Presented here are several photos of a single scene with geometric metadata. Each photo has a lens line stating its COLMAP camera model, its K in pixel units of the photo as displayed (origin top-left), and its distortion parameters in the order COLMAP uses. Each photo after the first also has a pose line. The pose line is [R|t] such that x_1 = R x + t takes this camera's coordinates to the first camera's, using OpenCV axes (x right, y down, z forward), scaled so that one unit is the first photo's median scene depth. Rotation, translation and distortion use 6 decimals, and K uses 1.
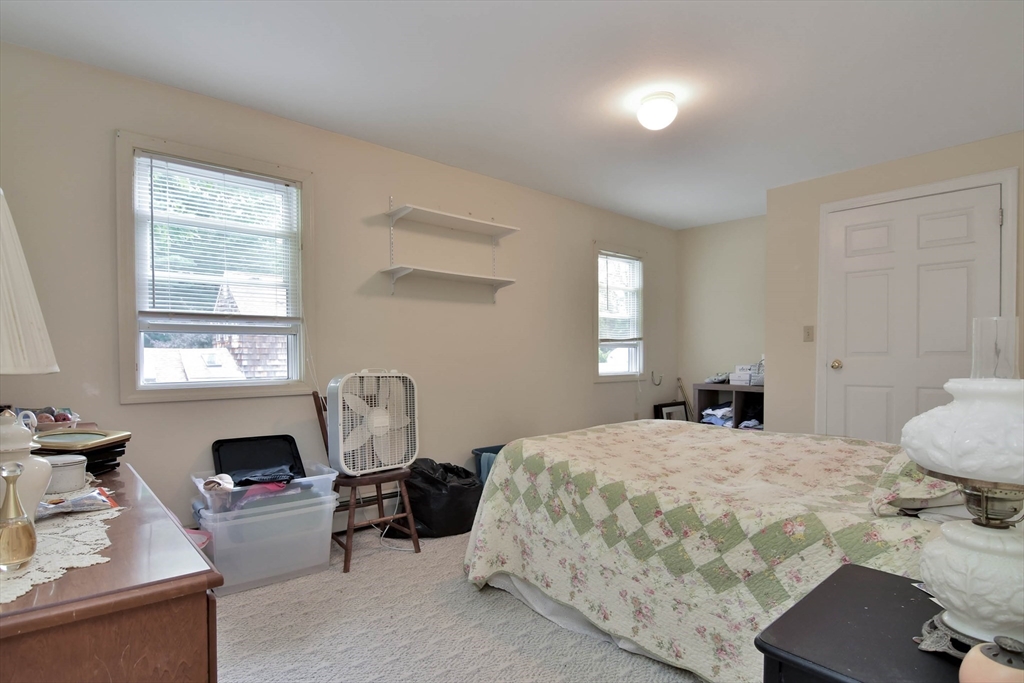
lens RADIAL K [[535.3, 0, 507.1], [0, 535.3, 351.2], [0, 0, 1]] dist [-0.016516, -0.000356]
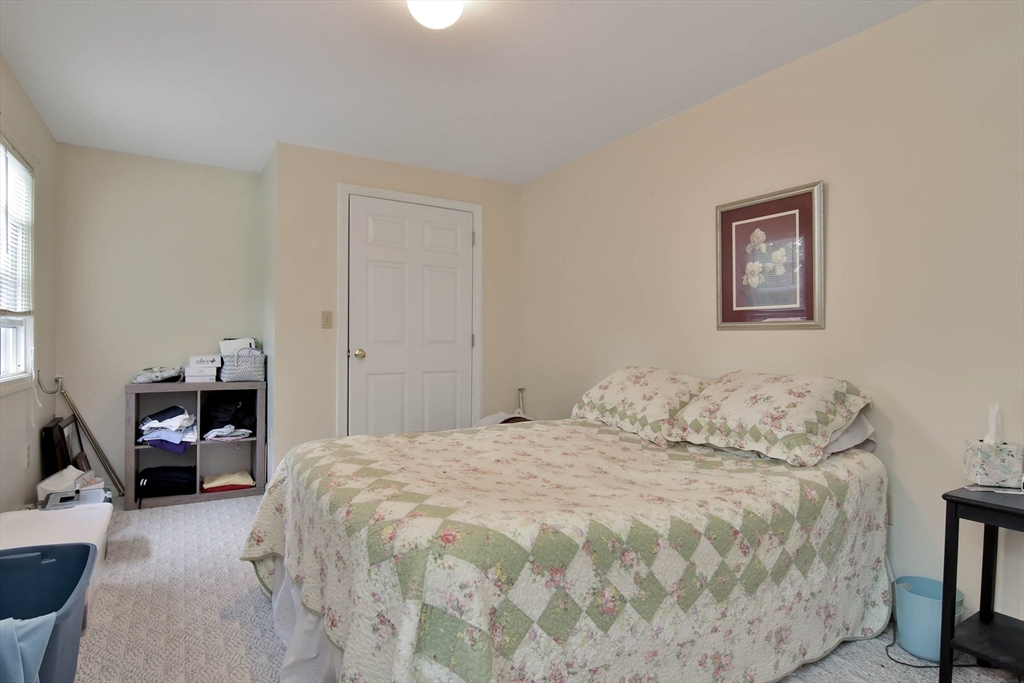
lens RADIAL K [[535.3, 0, 507.1], [0, 535.3, 339.3], [0, 0, 1]] dist [-0.016516, -0.000356]
pose [[0.175870, 0.010756, 0.984355, -0.522984], [-0.014307, 0.999863, -0.008369, 0.006939], [-0.984309, -0.012611, 0.175999, 1.033587]]
